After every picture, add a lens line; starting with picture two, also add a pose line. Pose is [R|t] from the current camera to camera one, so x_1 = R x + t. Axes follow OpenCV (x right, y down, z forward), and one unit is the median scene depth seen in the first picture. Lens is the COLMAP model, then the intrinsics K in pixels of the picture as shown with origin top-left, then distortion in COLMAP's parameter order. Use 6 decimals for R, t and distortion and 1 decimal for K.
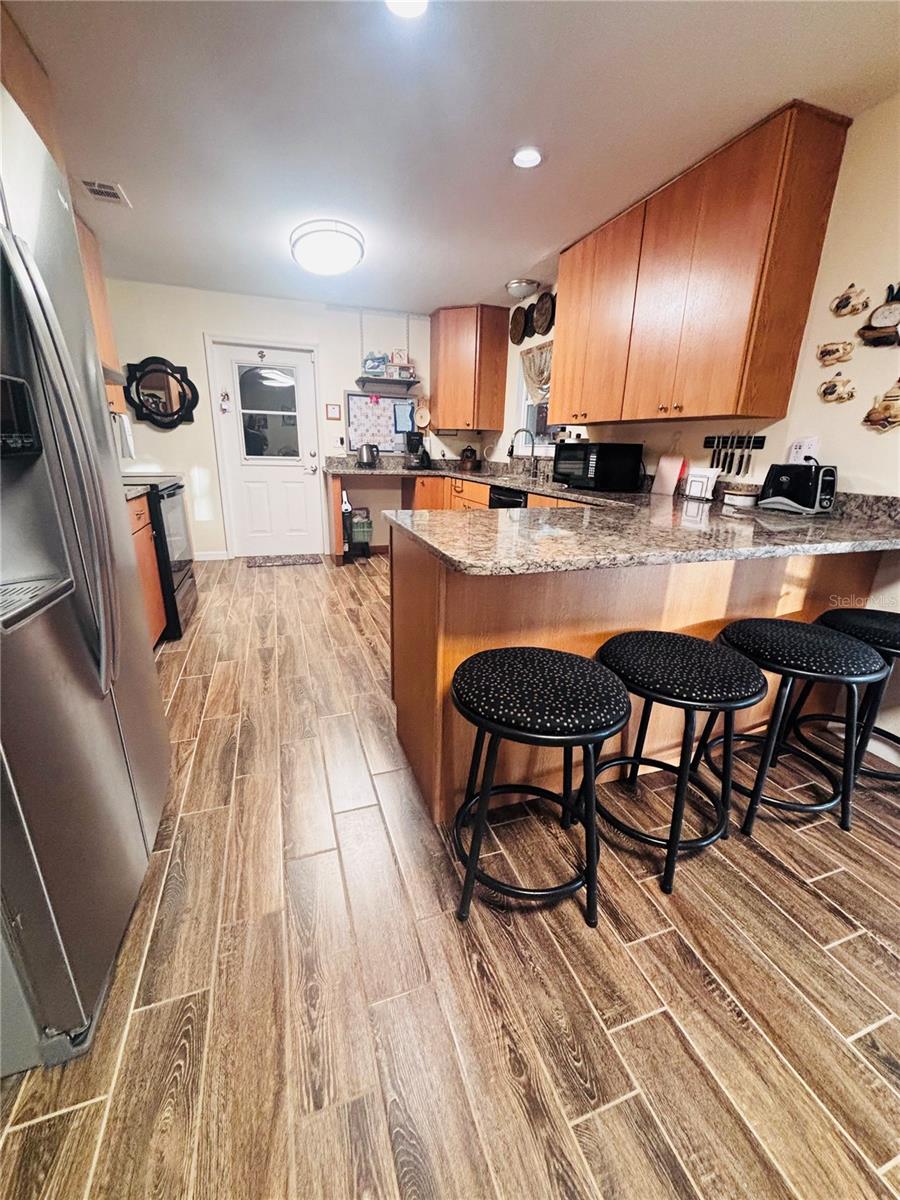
lens RADIAL K [[489.1, 0, 453.5], [0, 489.1, 603.8], [0, 0, 1]] dist [0.000657, 0.000355]
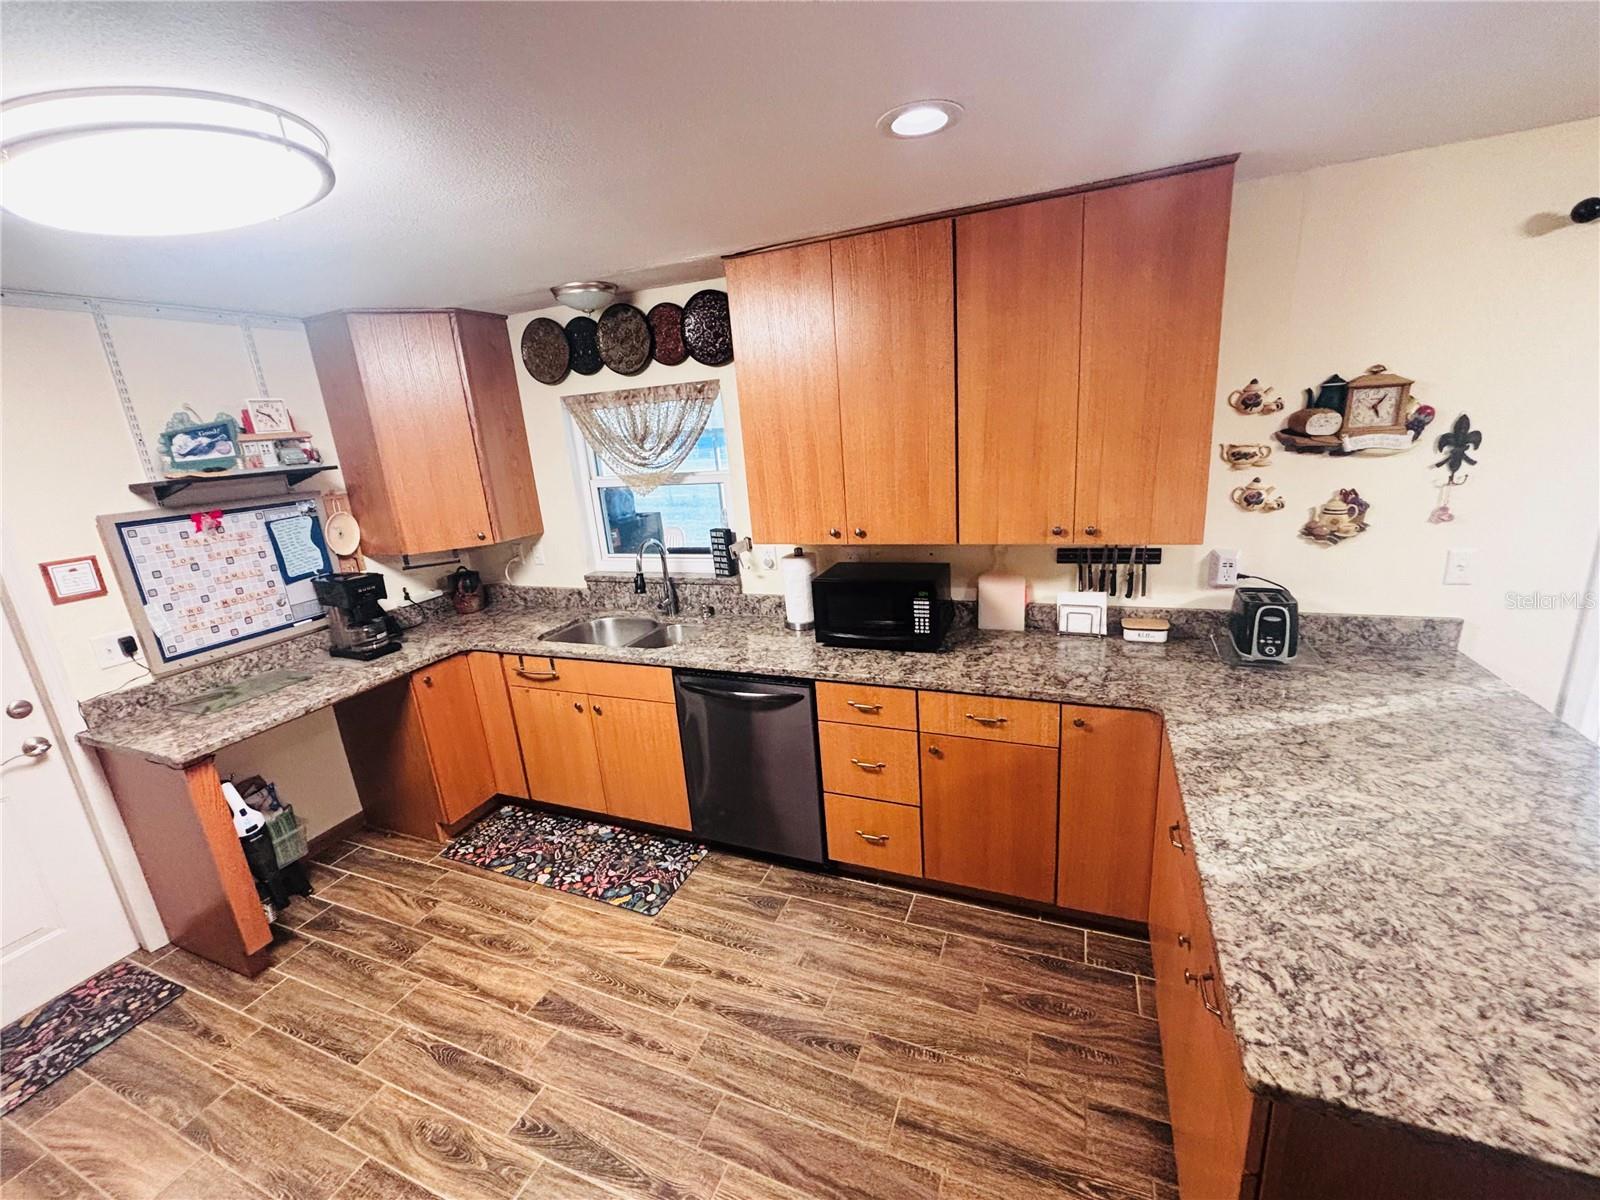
lens RADIAL K [[652.1, 0, 800.3], [0, 652.1, 596.8], [0, 0, 1]] dist [0.000657, 0.000355]
pose [[0.667339, -0.265686, 0.695752, -0.390441], [0.314078, 0.947464, 0.060555, -0.421821], [-0.675288, 0.178110, 0.715725, 0.546979]]
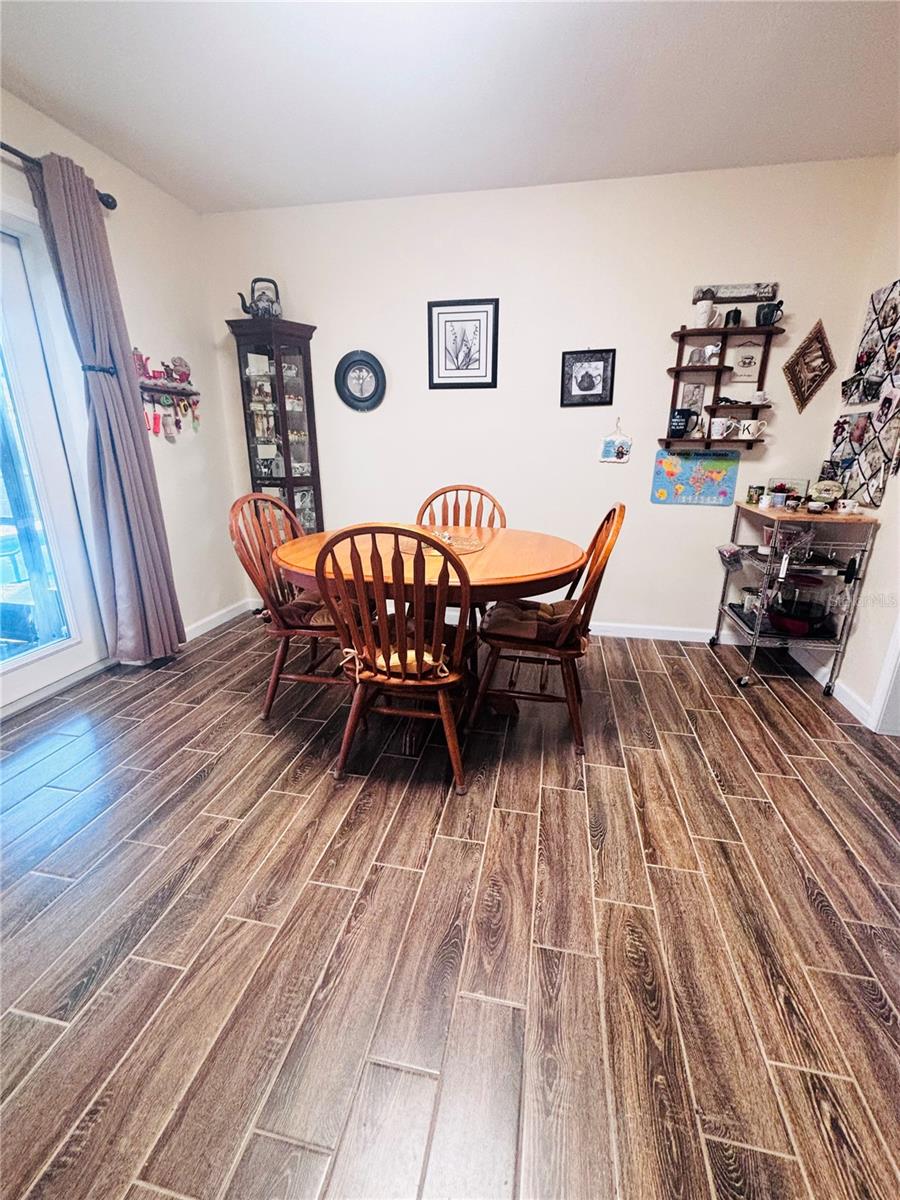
lens RADIAL K [[489.1, 0, 466.4], [0, 489.1, 598.3], [0, 0, 1]] dist [0.000657, 0.000355]
pose [[-0.860435, -0.188854, 0.473271, -0.076205], [0.126550, 0.820486, 0.557483, -0.105113], [-0.493595, 0.539571, -0.682076, 0.302319]]
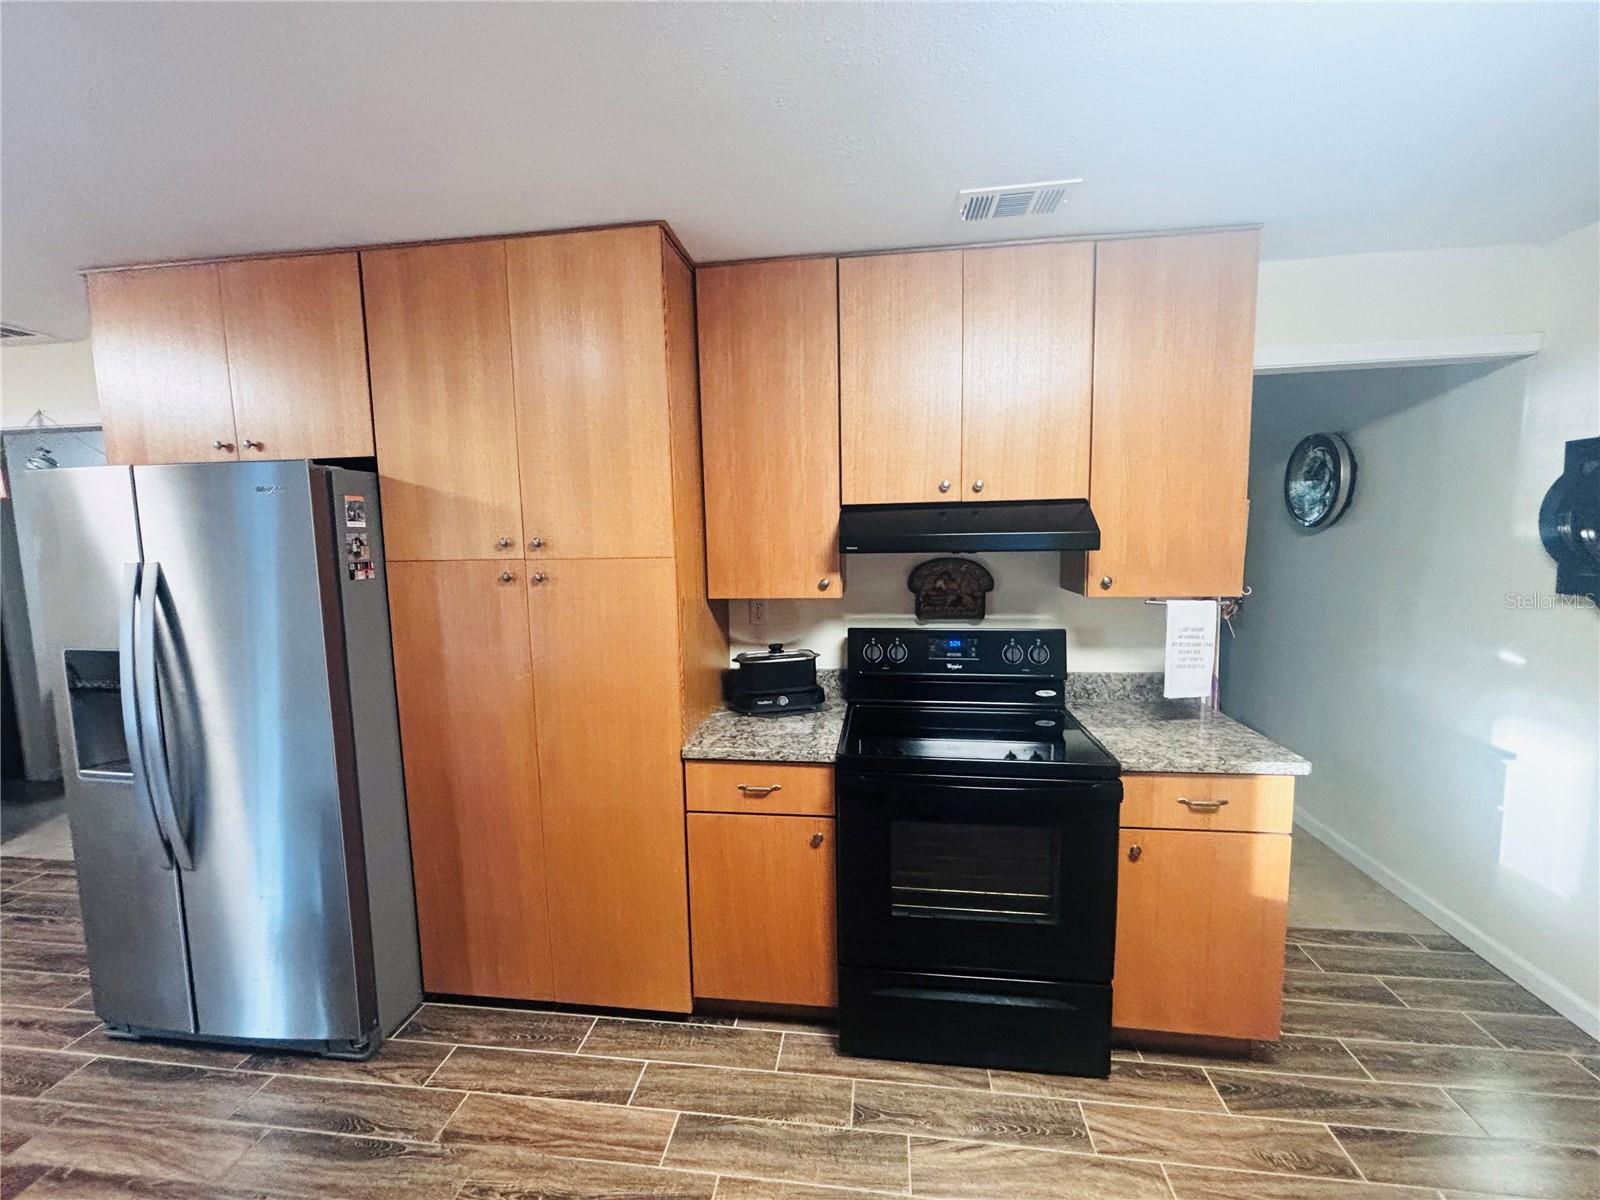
lens RADIAL K [[652.1, 0, 796.0], [0, 652.1, 597.0], [0, 0, 1]] dist [0.000657, 0.000355]
pose [[-0.450560, 0.076354, -0.889475, 0.005898], [-0.266967, 0.939220, 0.215856, -0.507174], [0.851895, 0.334716, -0.402791, 1.119022]]
